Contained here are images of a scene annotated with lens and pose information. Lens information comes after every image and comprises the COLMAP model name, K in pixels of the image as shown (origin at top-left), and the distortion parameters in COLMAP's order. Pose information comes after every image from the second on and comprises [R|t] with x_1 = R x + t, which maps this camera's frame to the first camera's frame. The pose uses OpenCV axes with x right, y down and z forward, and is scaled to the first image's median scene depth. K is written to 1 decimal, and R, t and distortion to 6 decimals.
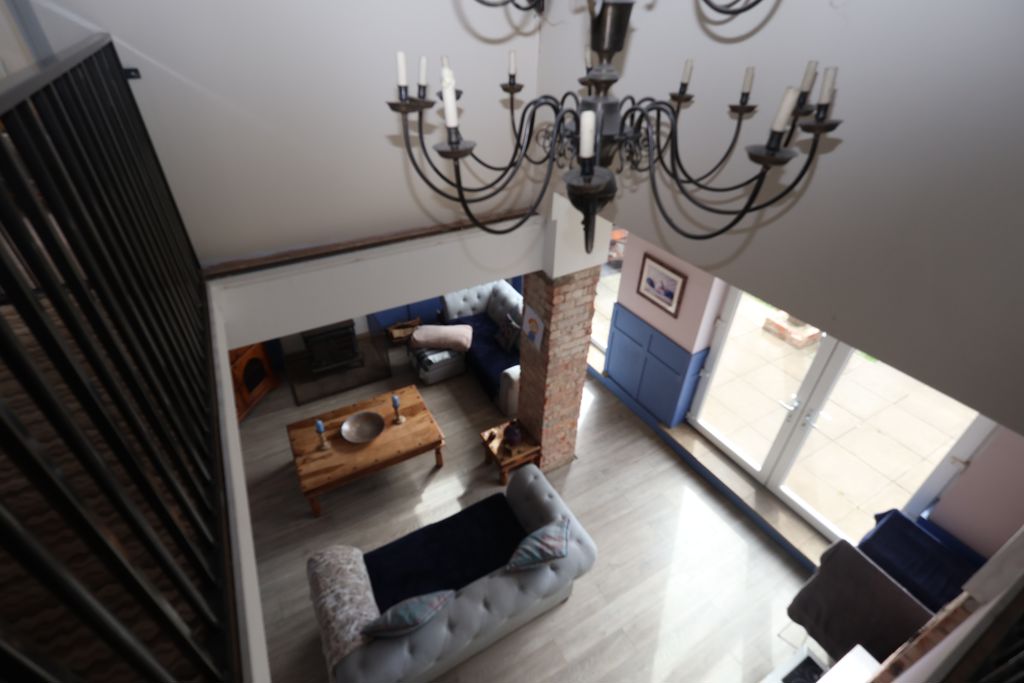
lens RADIAL K [[475.3, 0, 515.2], [0, 475.3, 337.4], [0, 0, 1]] dist [-0.000088, 0.000033]
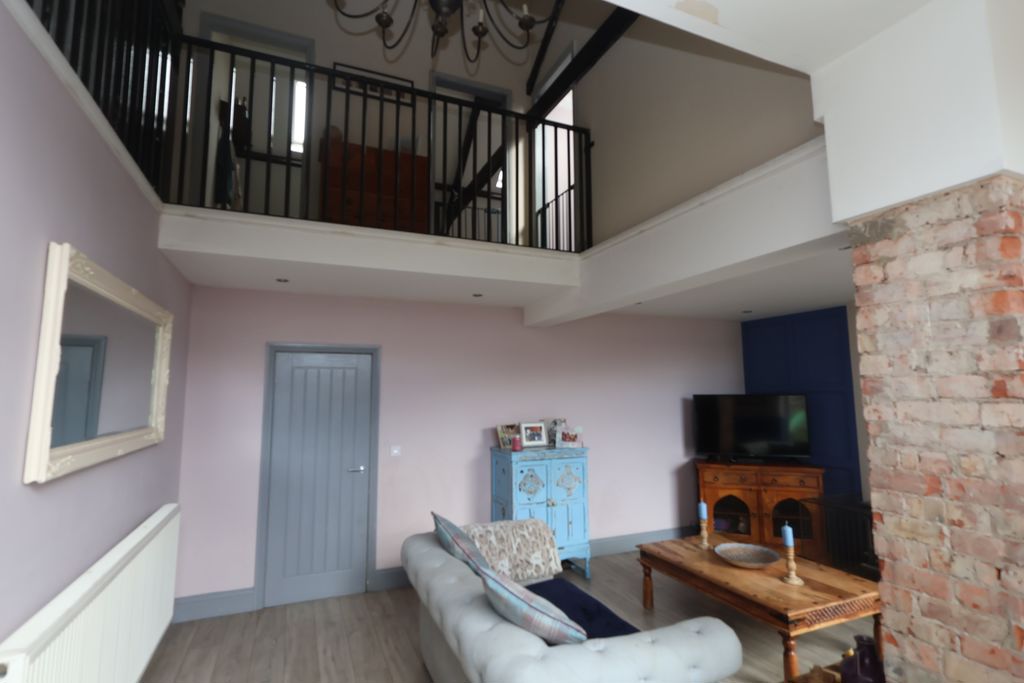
lens RADIAL K [[498.7, 0, 512.0], [0, 498.7, 341.5], [0, 0, 1]] dist [-0.002551, -0.000310]
pose [[-0.110429, -0.123430, -0.986190, 0.591644], [-0.572396, 0.819077, -0.038420, 0.190706], [0.812508, 0.560248, -0.161101, 0.796034]]
